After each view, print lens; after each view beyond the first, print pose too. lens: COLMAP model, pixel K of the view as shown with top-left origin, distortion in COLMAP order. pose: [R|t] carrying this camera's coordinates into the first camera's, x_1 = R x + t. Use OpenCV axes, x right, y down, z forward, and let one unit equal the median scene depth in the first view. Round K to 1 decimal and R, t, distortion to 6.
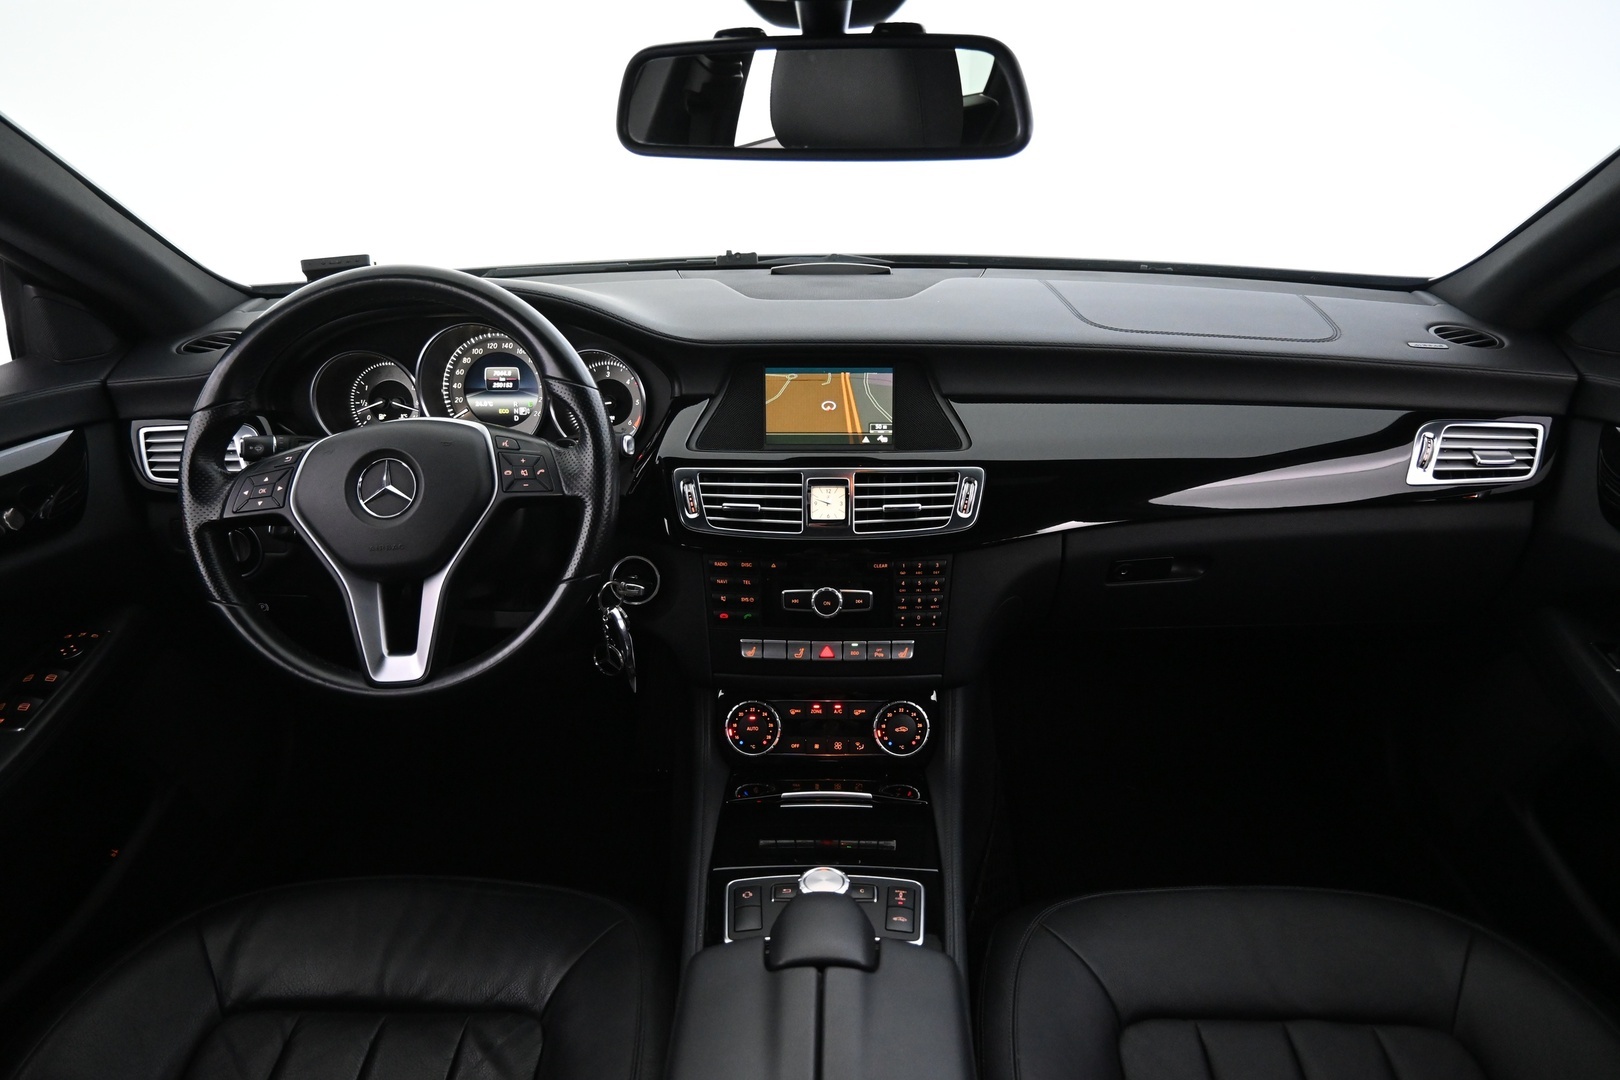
lens RADIAL K [[1096.9, 0, 816.5], [0, 1096.9, 543.1], [0, 0, 1]] dist [-0.003524, -0.001927]
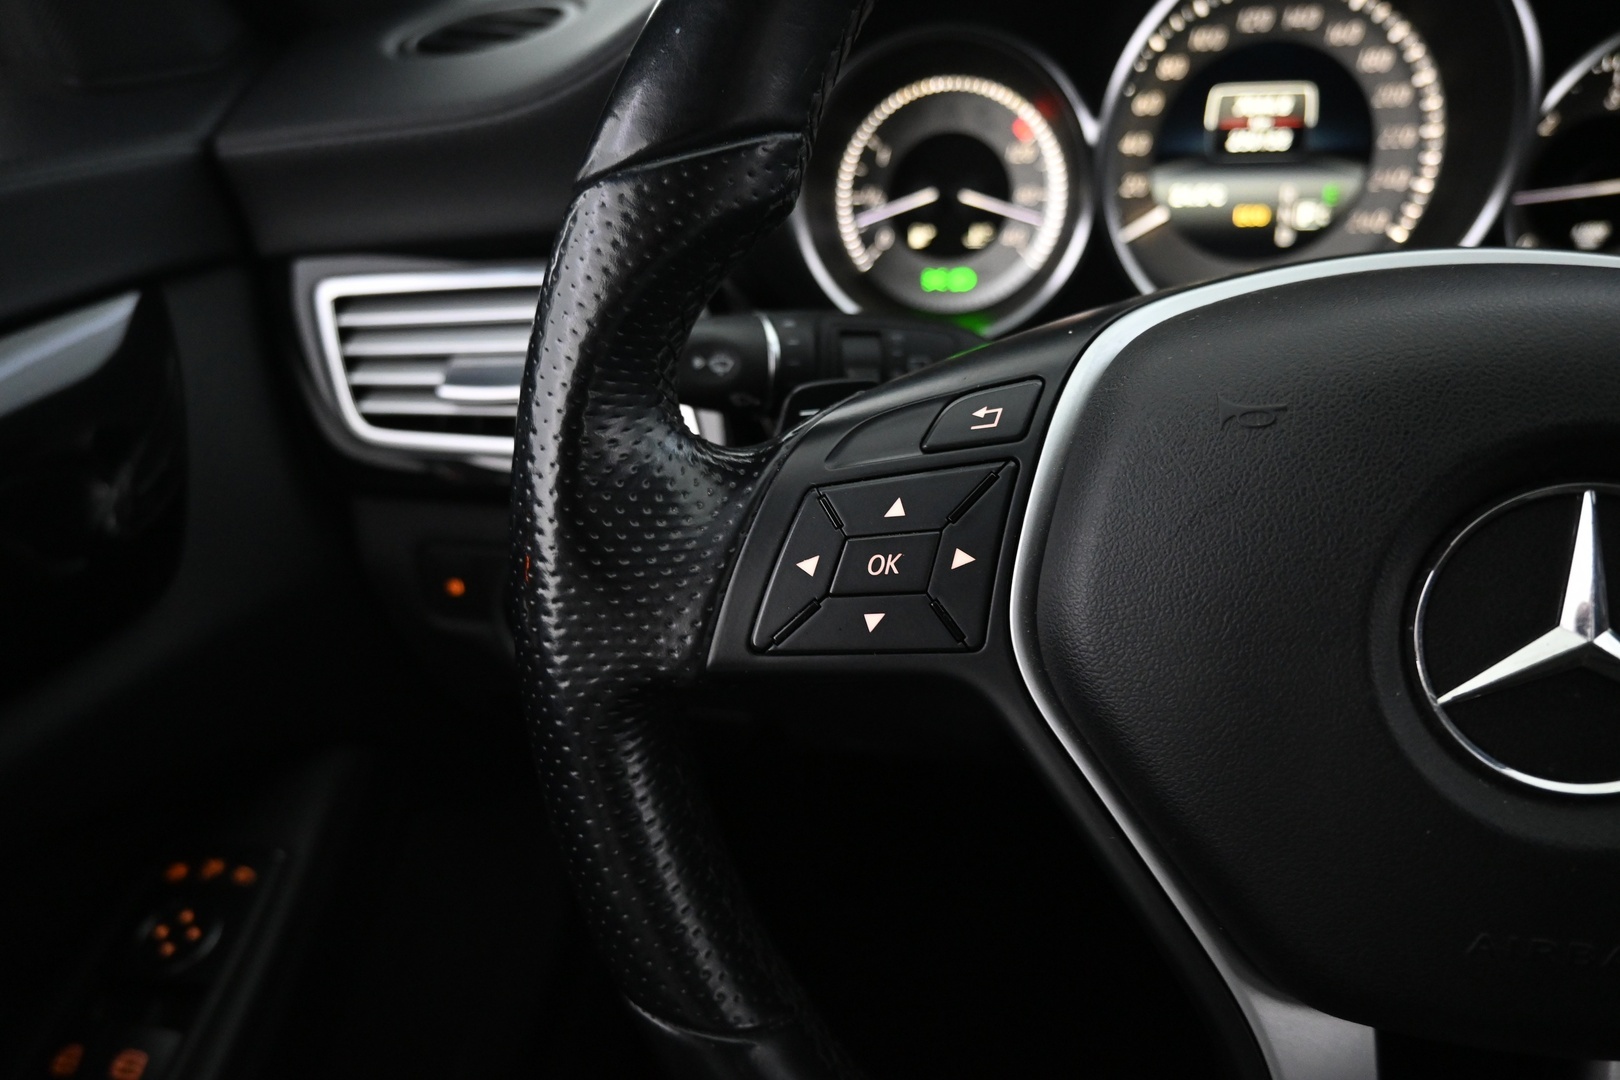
lens RADIAL K [[1096.9, 0, 788.9], [0, 1096.9, 544.4], [0, 0, 1]] dist [-0.003524, -0.001927]
pose [[0.993925, 0.011134, -0.109498, -0.437345], [0.005748, 0.988261, 0.152664, -0.076301], [0.109912, -0.152366, 0.982193, 0.673904]]
